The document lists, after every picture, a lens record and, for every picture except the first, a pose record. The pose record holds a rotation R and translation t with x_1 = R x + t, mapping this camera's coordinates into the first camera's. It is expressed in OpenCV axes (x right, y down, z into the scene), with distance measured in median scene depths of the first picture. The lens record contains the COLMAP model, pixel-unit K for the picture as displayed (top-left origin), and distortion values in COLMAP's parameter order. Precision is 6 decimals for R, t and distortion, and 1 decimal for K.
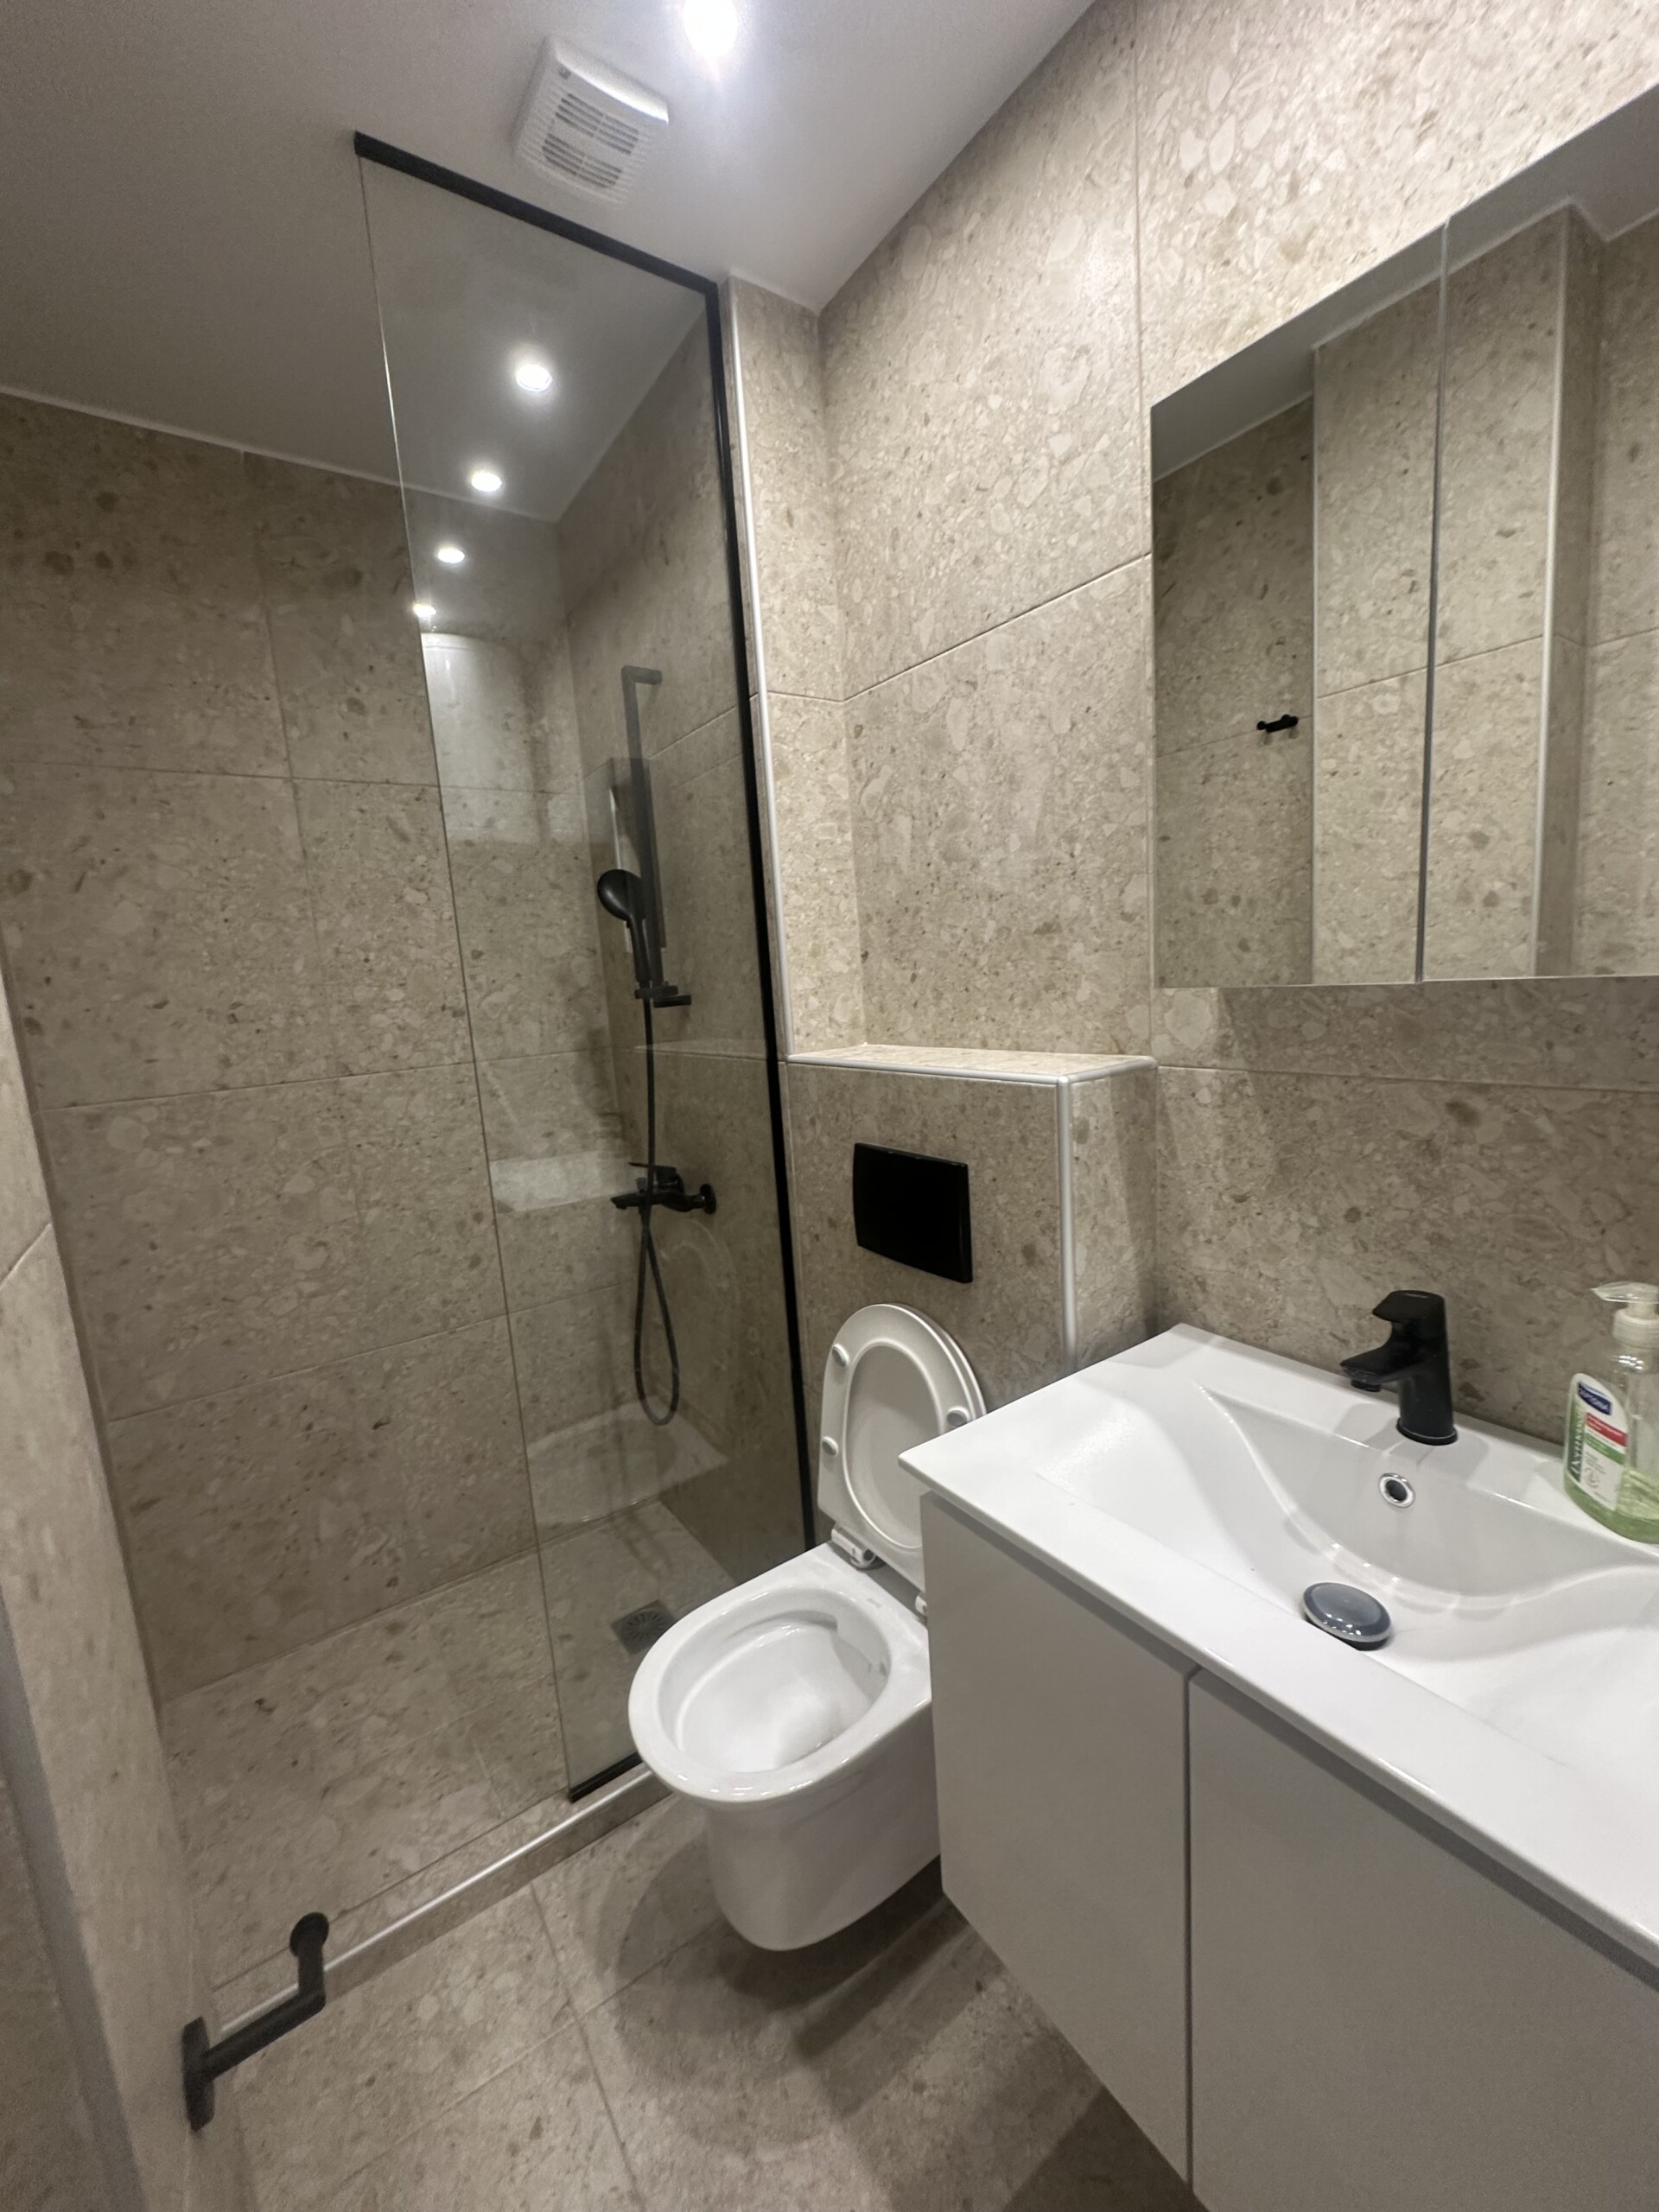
lens RADIAL K [[881.6, 0, 830.3], [0, 881.6, 1104.6], [0, 0, 1]] dist [-0.004697, 0.001161]
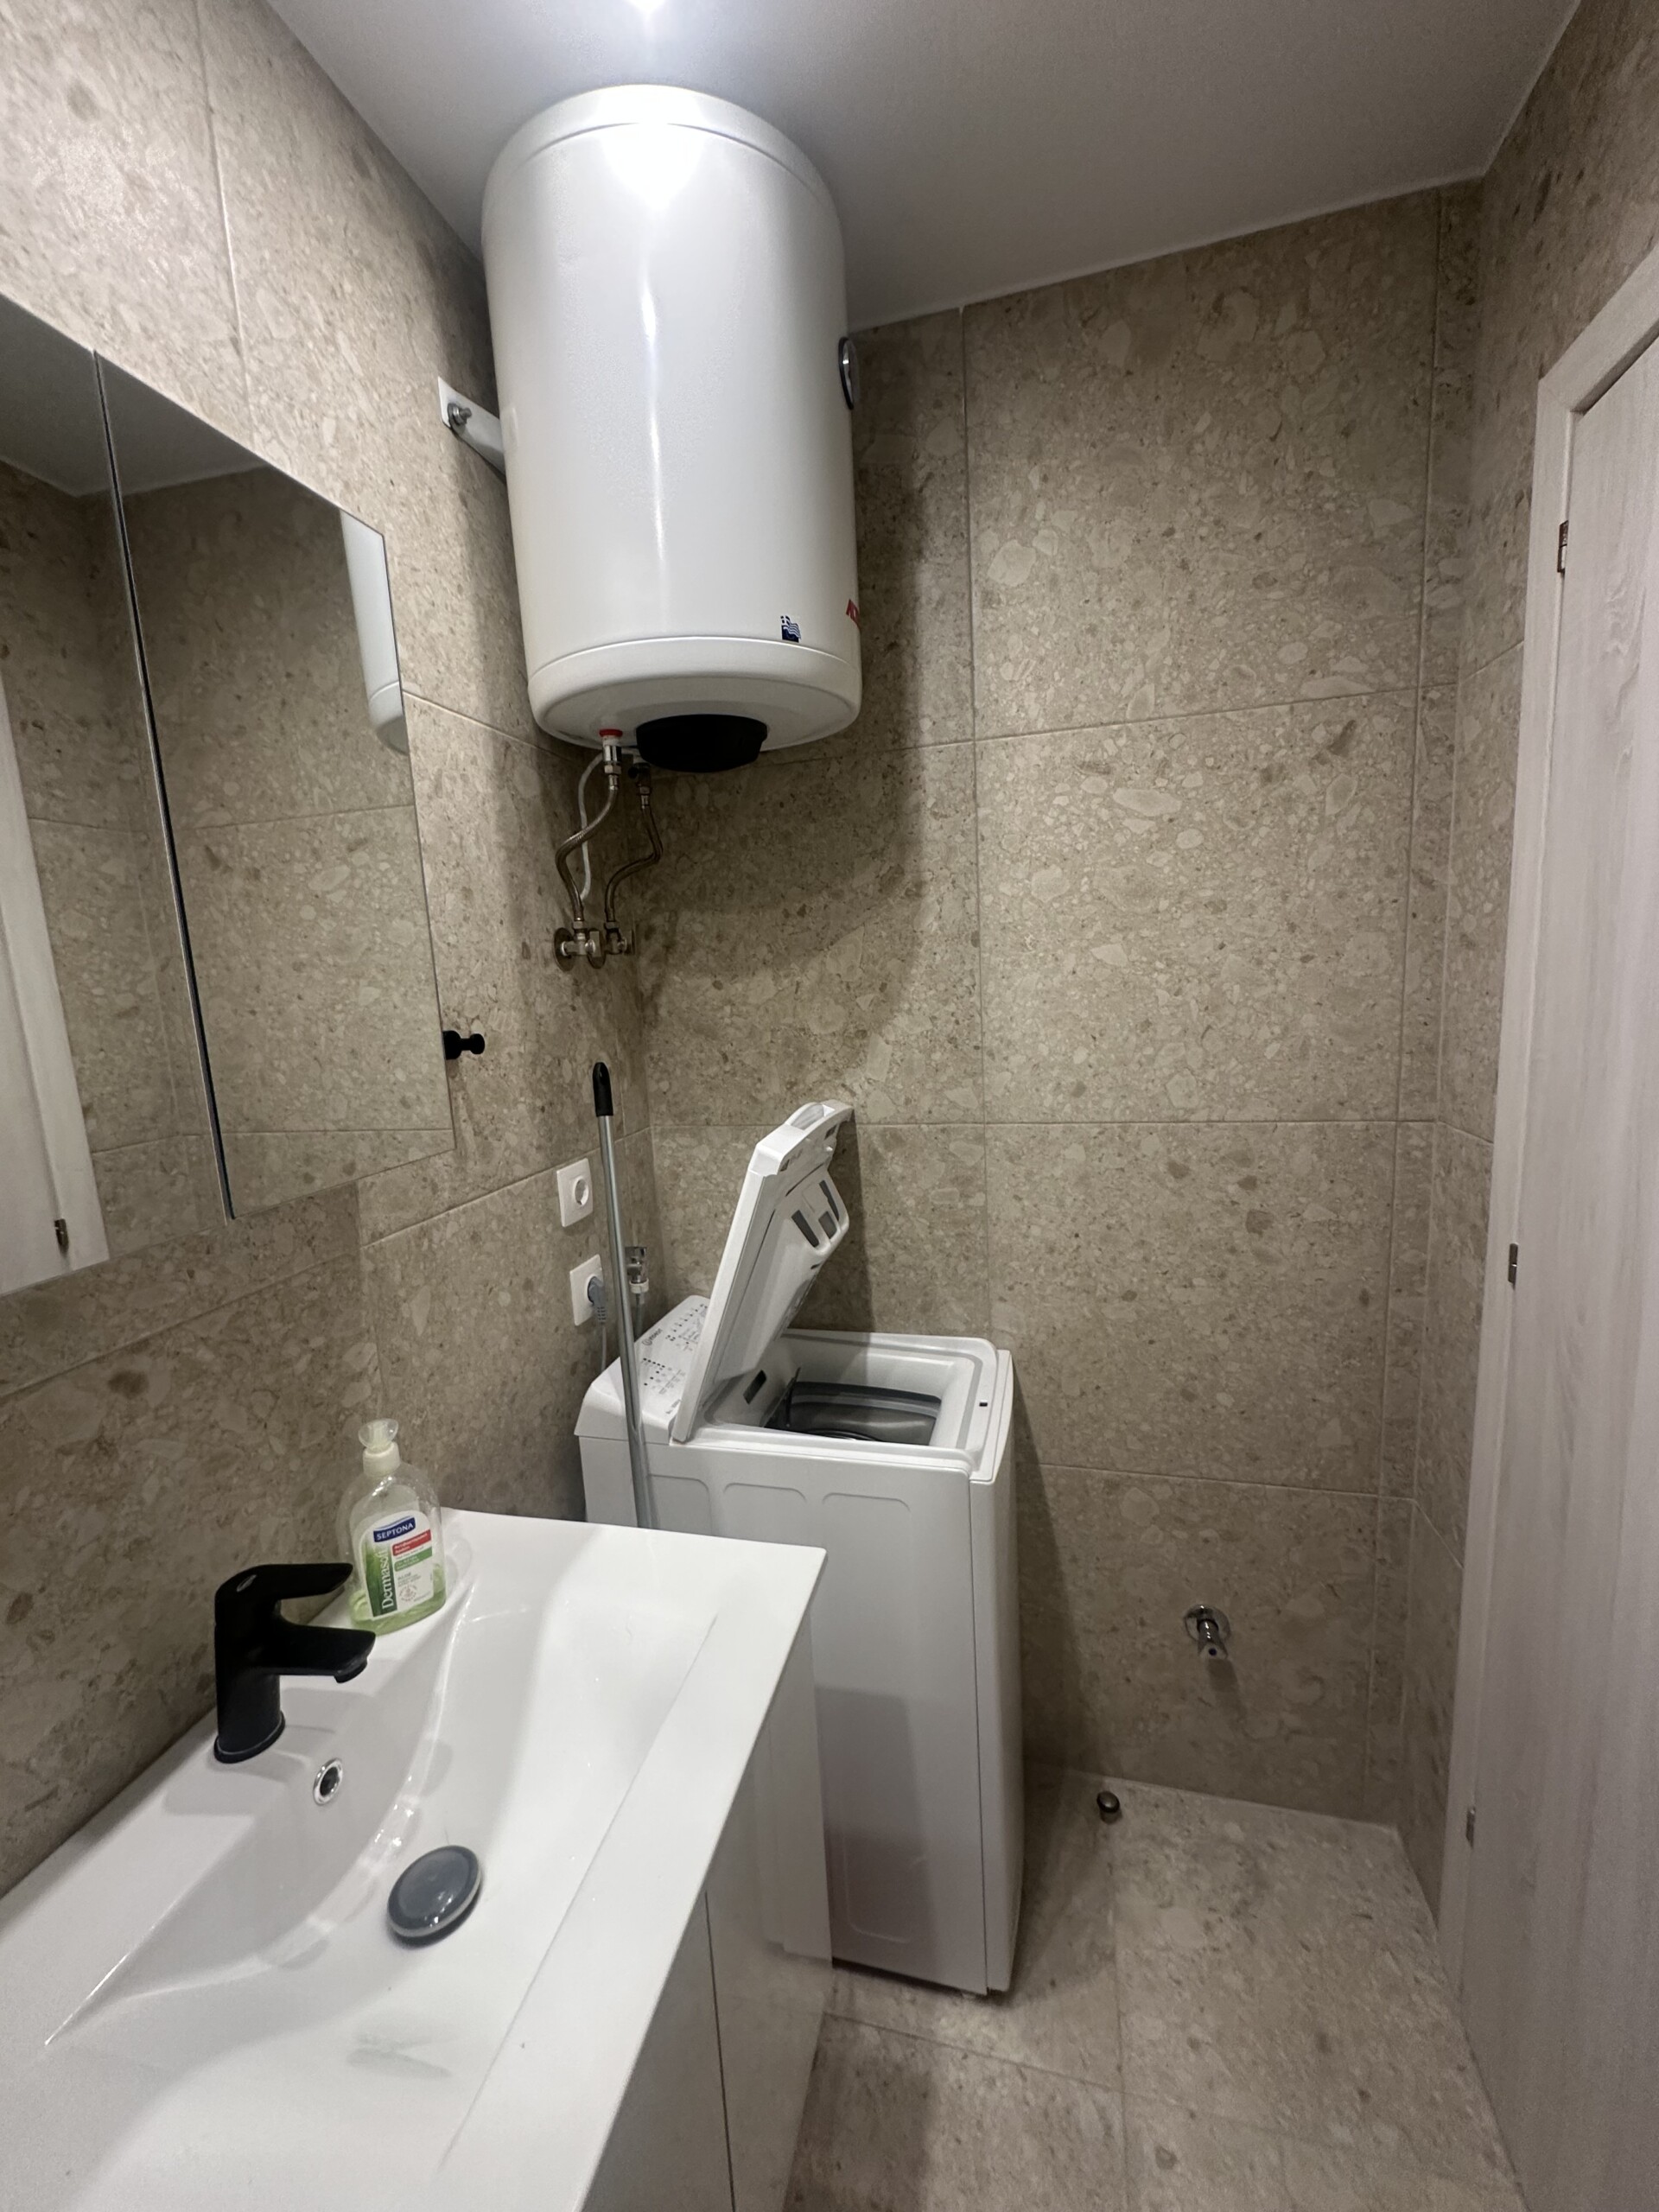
lens RADIAL K [[881.6, 0, 826.8], [0, 881.6, 1109.4], [0, 0, 1]] dist [-0.004697, 0.001161]
pose [[-0.650267, -0.013112, 0.759593, -0.204374], [0.210910, 0.957432, 0.197082, -0.164792], [-0.729842, 0.288362, -0.619820, 0.610896]]
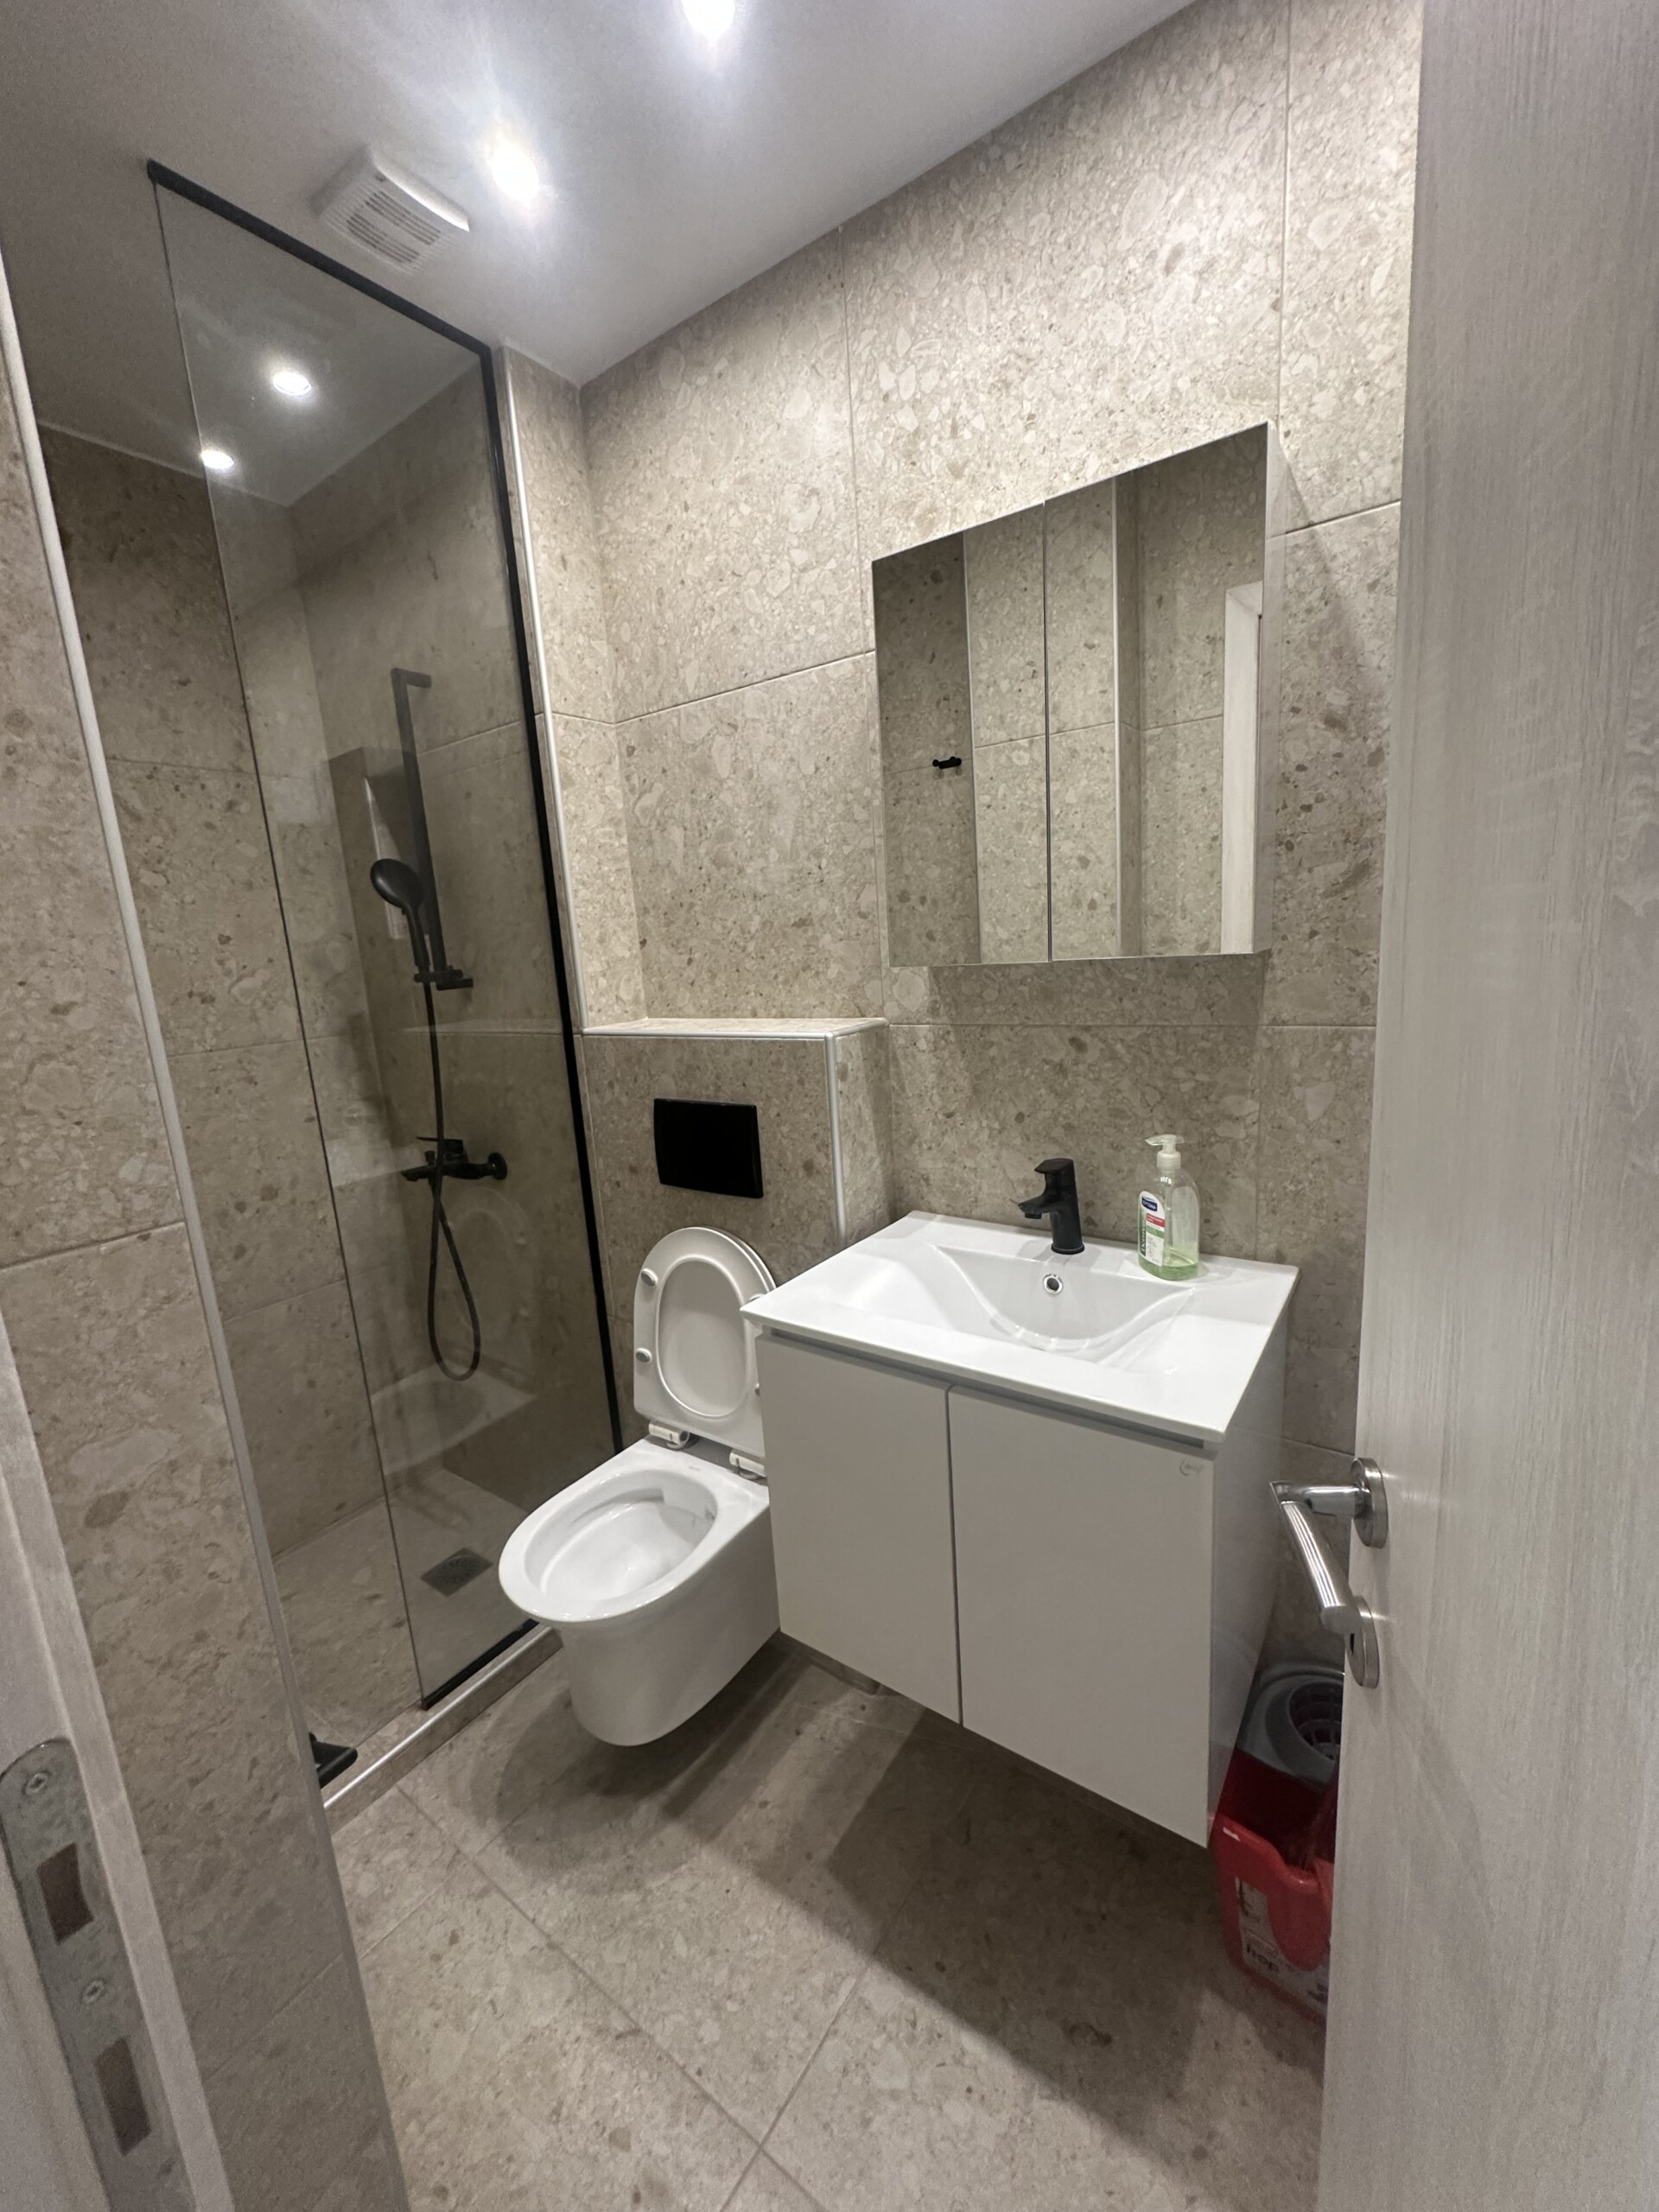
lens RADIAL K [[881.6, 0, 832.4], [0, 881.6, 1101.7], [0, 0, 1]] dist [-0.004697, 0.001161]
pose [[0.941442, -0.055024, 0.332654, -0.146428], [0.051119, 0.998482, 0.020485, 0.036329], [-0.333276, -0.002280, 0.942827, -0.220974]]
